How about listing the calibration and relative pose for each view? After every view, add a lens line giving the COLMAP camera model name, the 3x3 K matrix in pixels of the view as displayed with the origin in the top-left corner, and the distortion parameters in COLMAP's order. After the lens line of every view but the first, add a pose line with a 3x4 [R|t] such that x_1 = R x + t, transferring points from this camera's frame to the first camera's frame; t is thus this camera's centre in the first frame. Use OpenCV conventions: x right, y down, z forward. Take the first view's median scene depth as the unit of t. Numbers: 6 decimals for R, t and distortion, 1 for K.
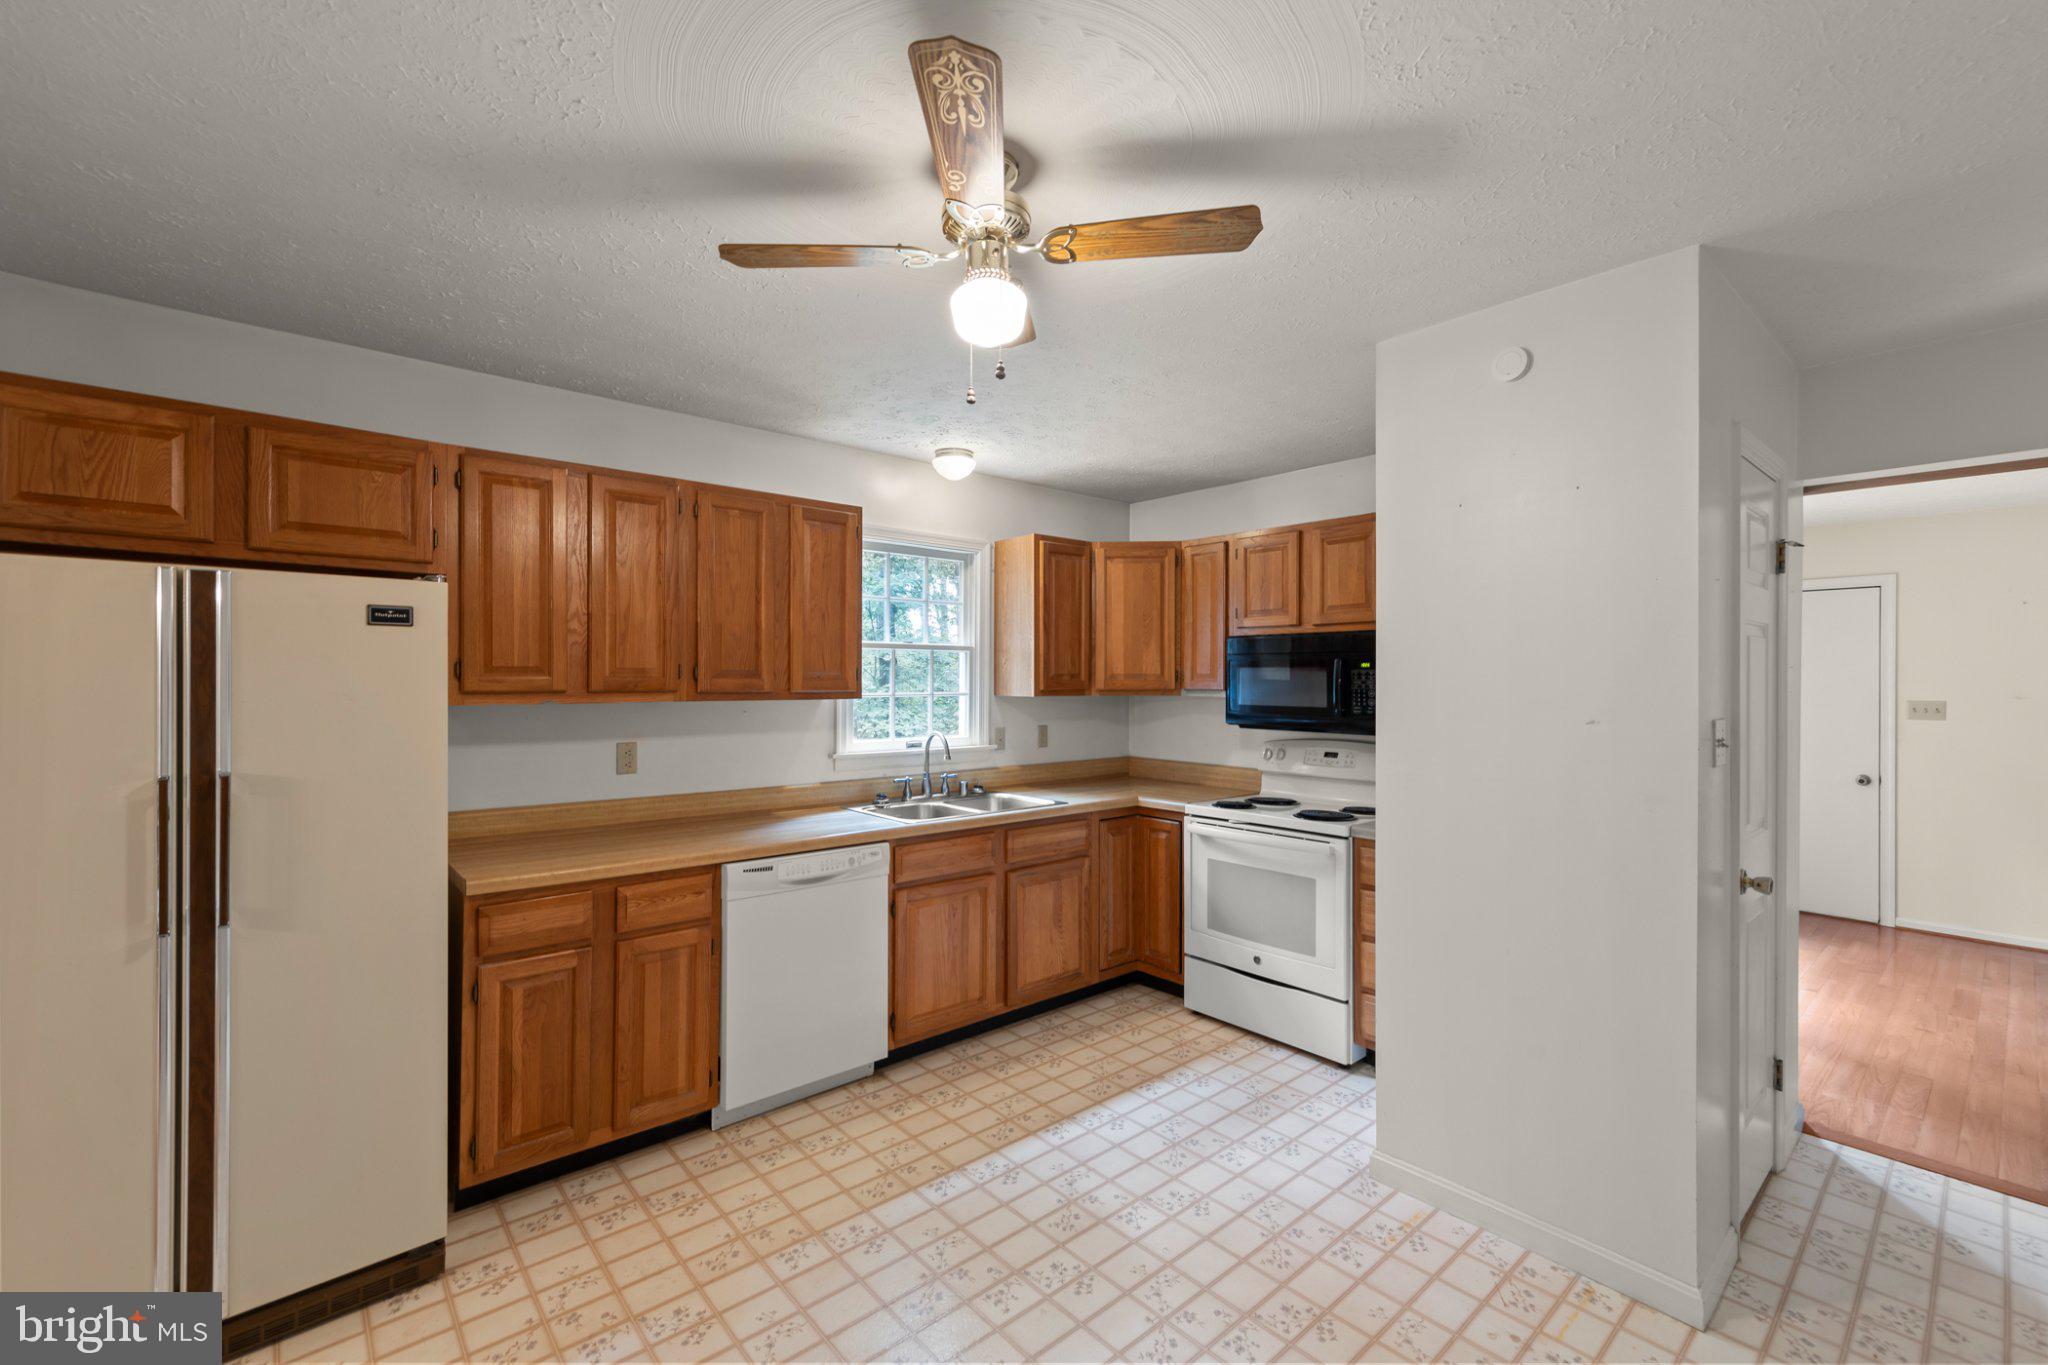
lens RADIAL K [[861.1, 0, 1024.0], [0, 861.1, 682.5], [0, 0, 1]] dist [-0.002050, -0.000150]
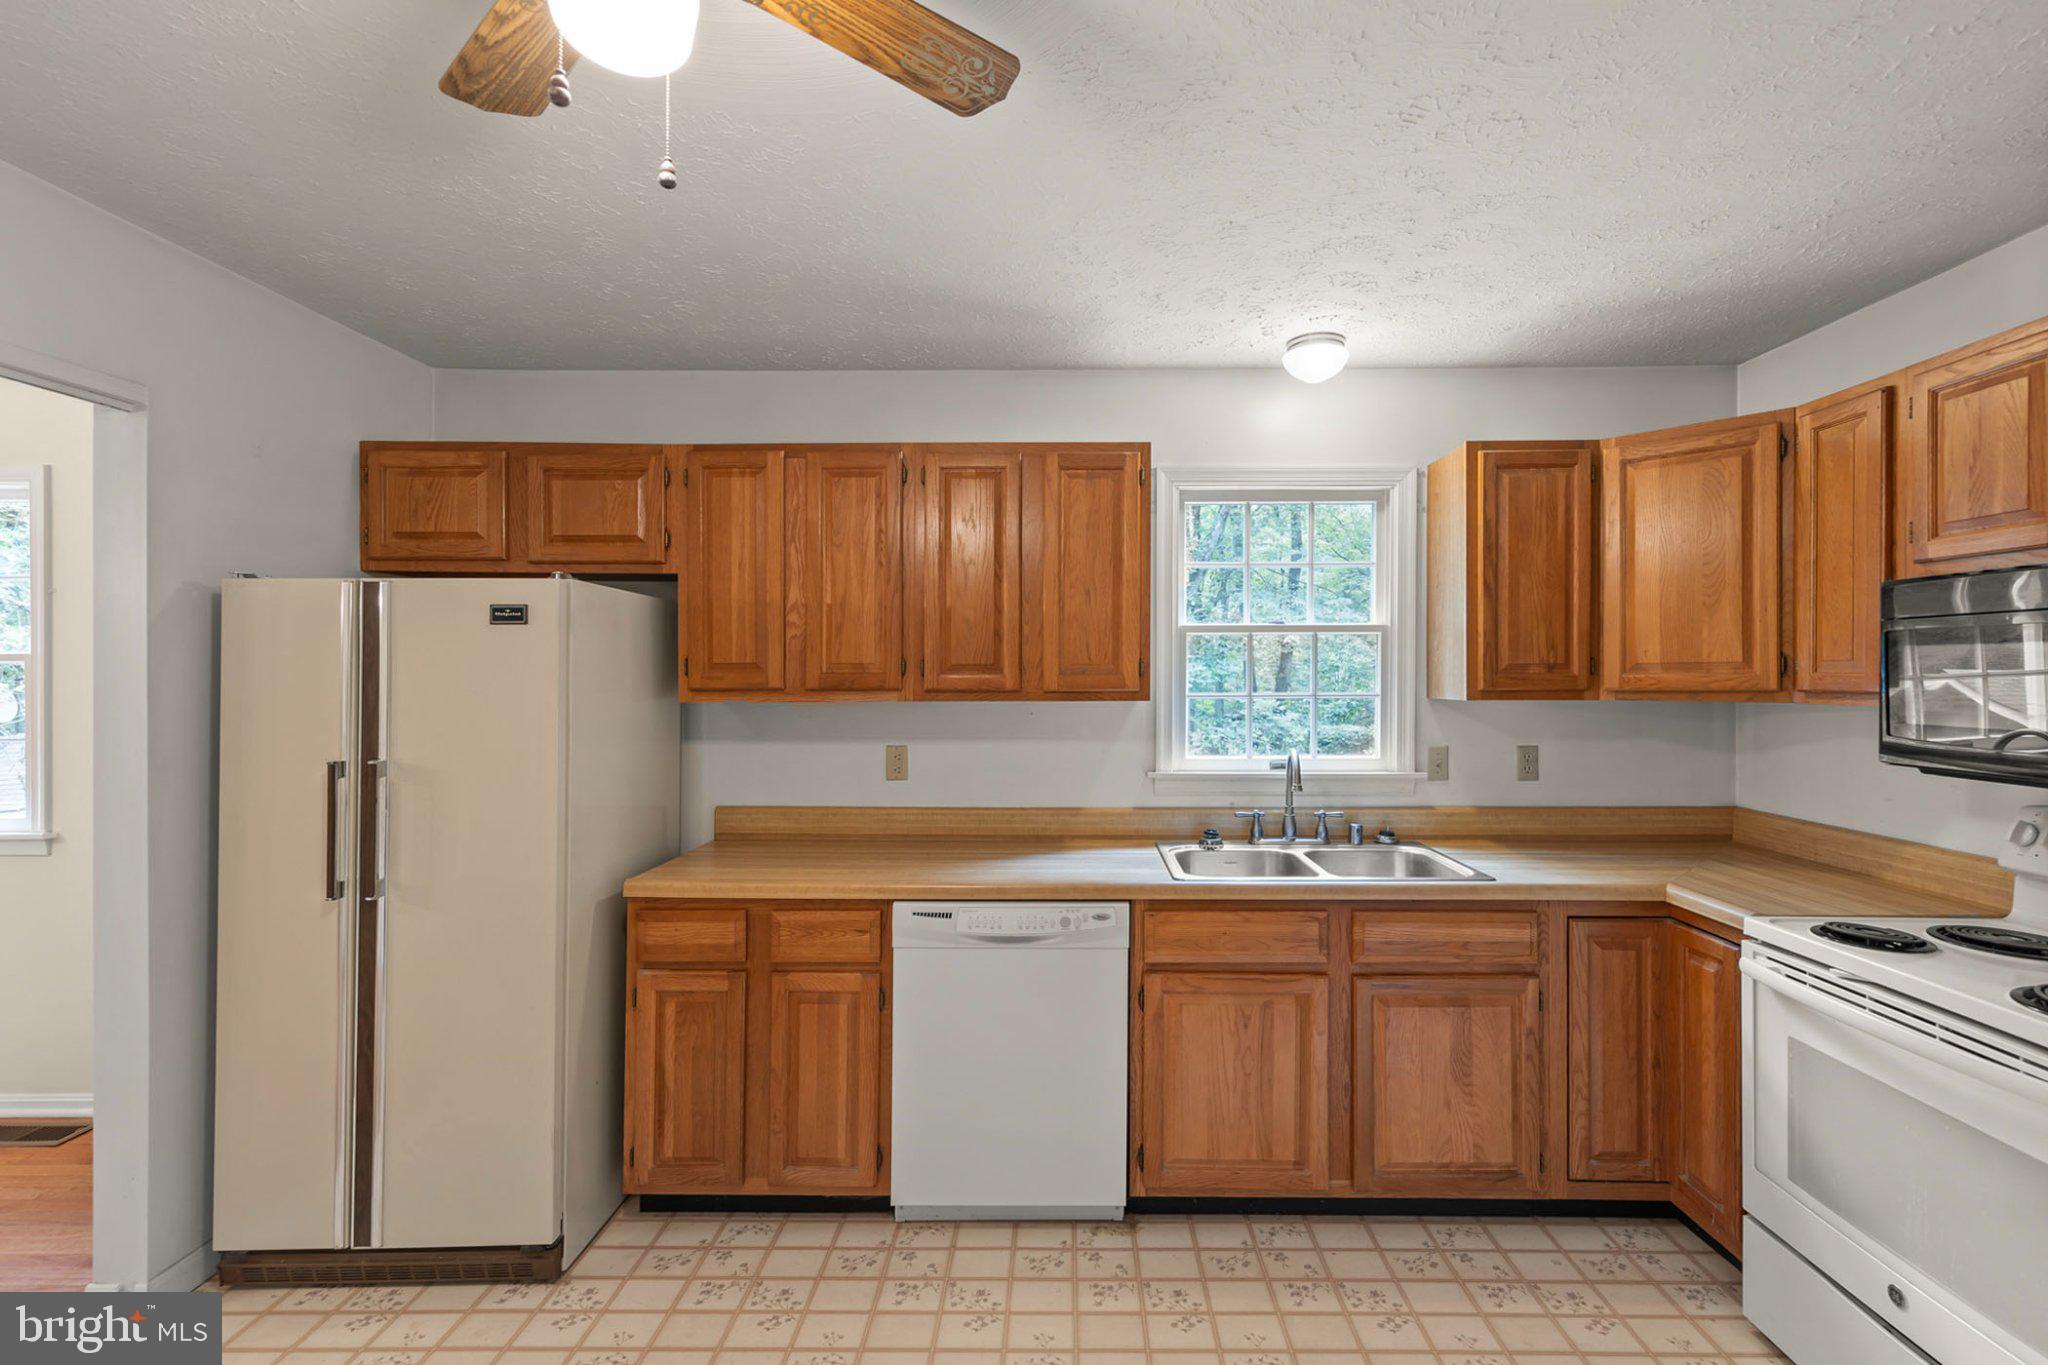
lens RADIAL K [[896.1, 0, 1049.0], [0, 896.1, 676.0], [0, 0, 1]] dist [0.001716, 0.000133]
pose [[0.746383, -0.003393, -0.665508, 0.282259], [0.001790, 0.999994, -0.003090, -0.000117], [0.665515, 0.001115, 0.746384, 0.396716]]
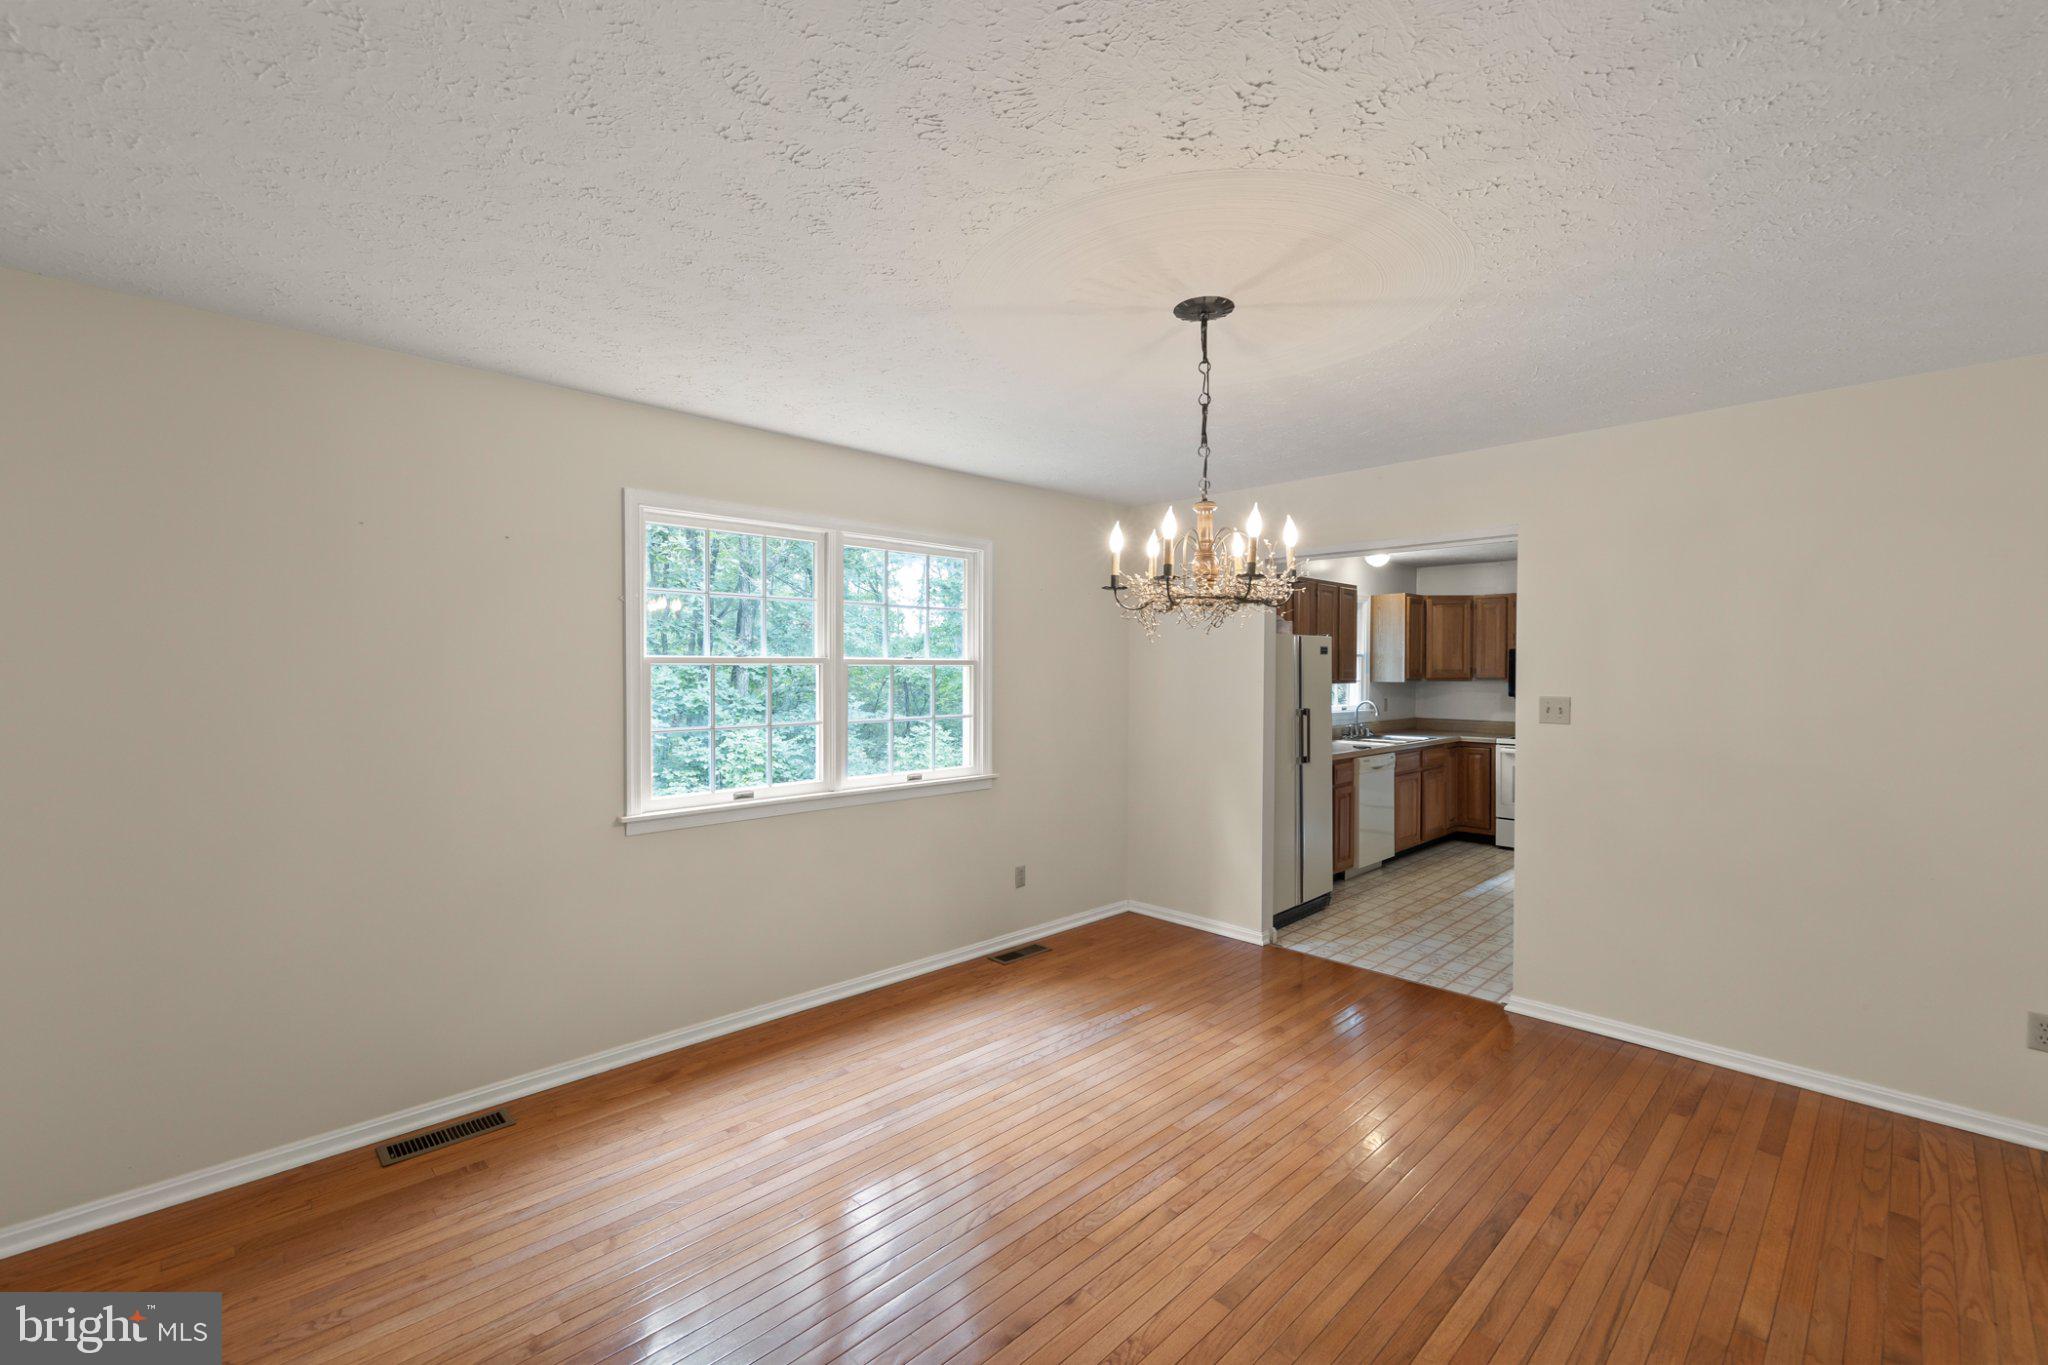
lens RADIAL K [[861.1, 0, 1024.0], [0, 861.1, 682.5], [0, 0, 1]] dist [-0.002050, -0.000150]
pose [[0.998784, -0.004890, 0.049064, -1.142961], [0.004283, 0.999913, 0.012469, -0.011786], [-0.049121, -0.012244, 0.998718, -1.013936]]
